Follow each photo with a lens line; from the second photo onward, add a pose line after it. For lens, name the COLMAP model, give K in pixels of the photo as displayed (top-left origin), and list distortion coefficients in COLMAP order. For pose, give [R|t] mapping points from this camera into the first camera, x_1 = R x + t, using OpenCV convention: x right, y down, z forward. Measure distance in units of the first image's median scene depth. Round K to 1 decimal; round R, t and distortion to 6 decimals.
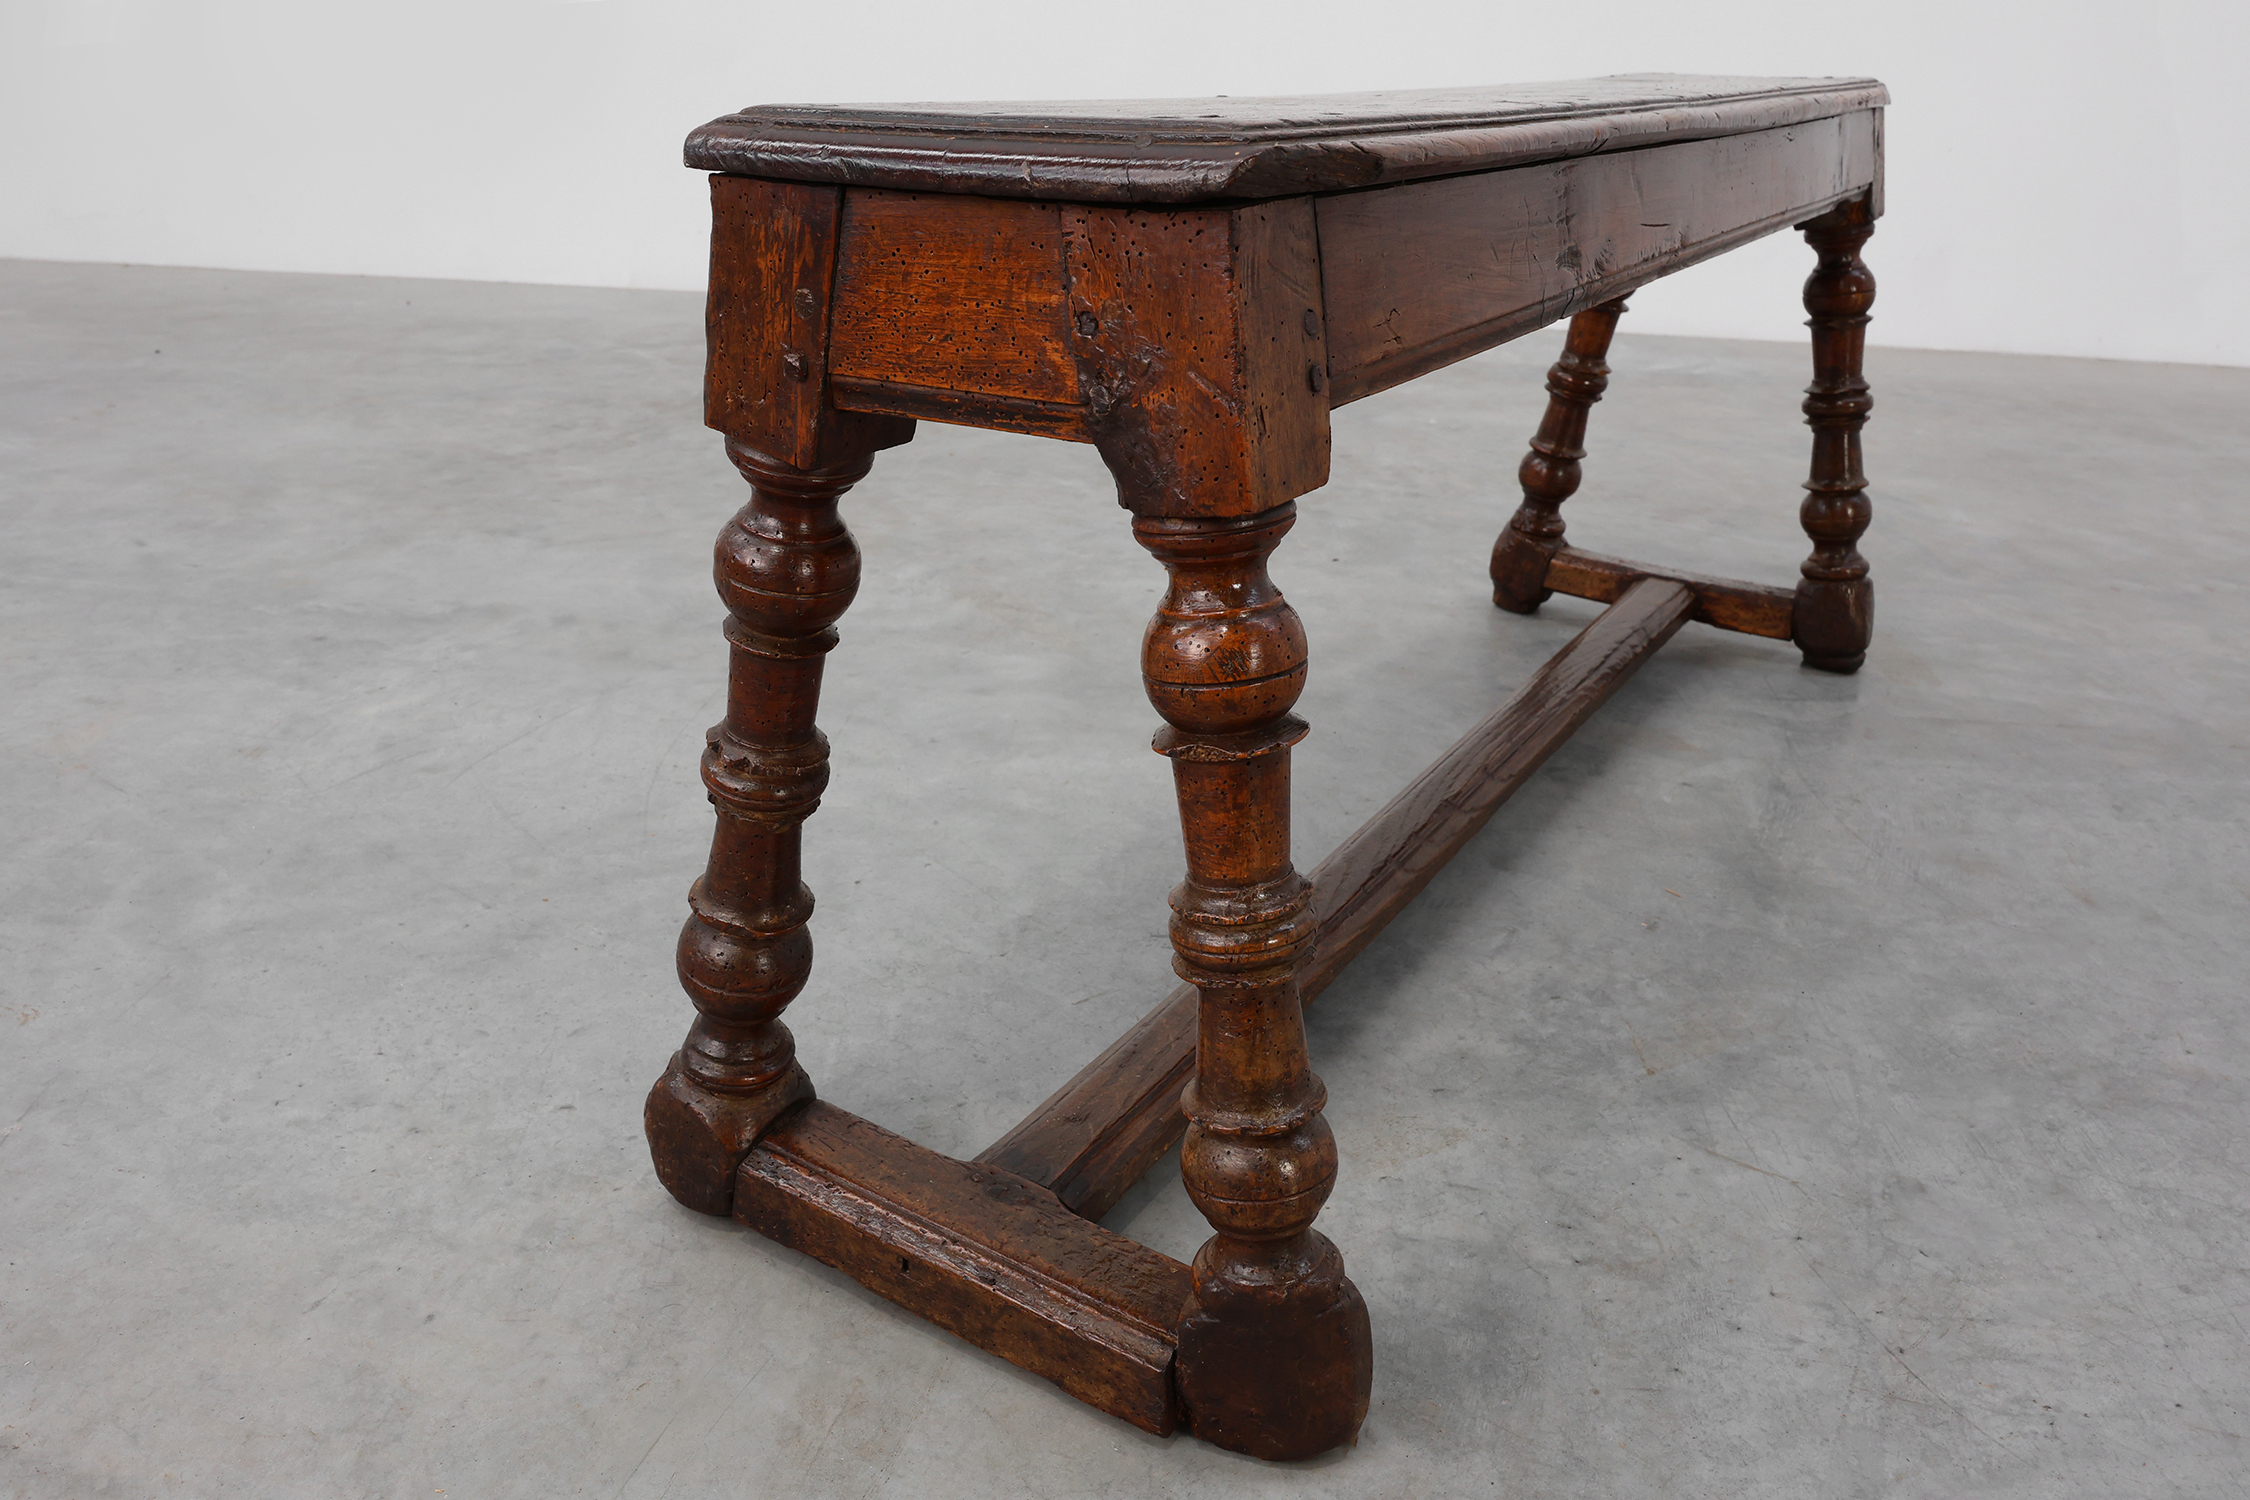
lens RADIAL K [[1737.4, 0, 1121.1], [0, 1737.4, 757.9], [0, 0, 1]] dist [-0.000101, -0.010223]
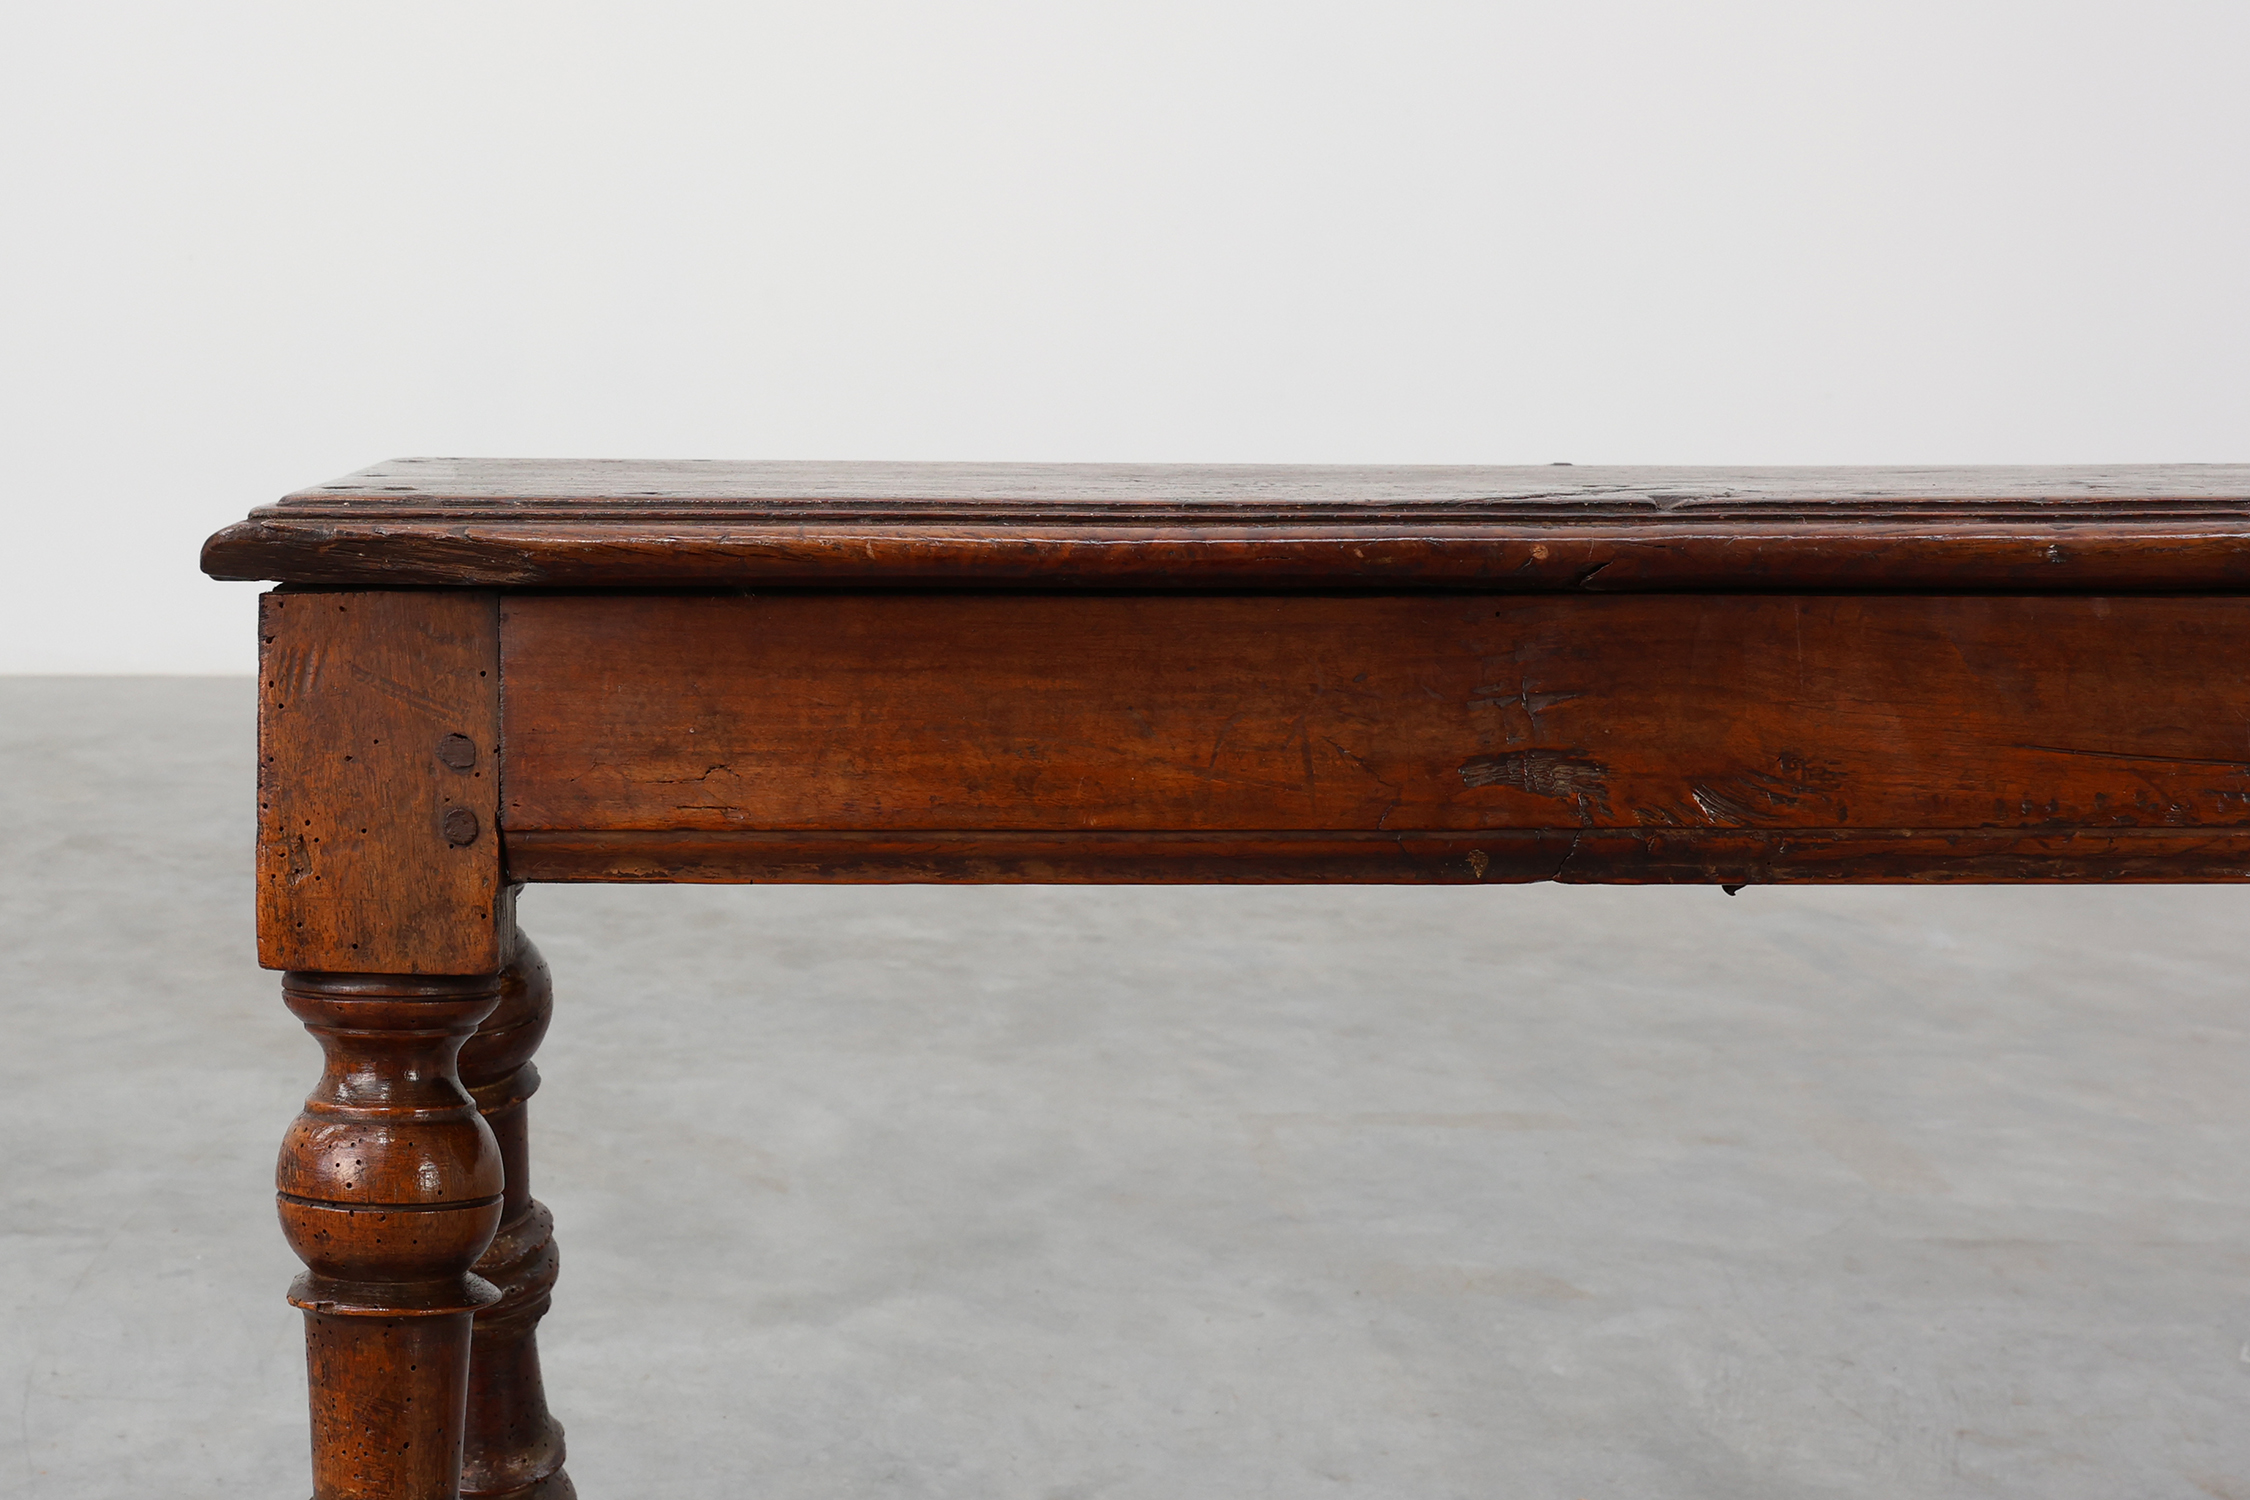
lens RADIAL K [[1755.5, 0, 1115.7], [0, 1755.5, 740.9], [0, 0, 1]] dist [-0.000108, -0.002128]
pose [[0.999294, -0.037248, 0.004831, 0.155068], [0.037413, 0.975764, -0.215604, -0.072433], [0.003317, 0.215633, 0.976469, 0.306052]]
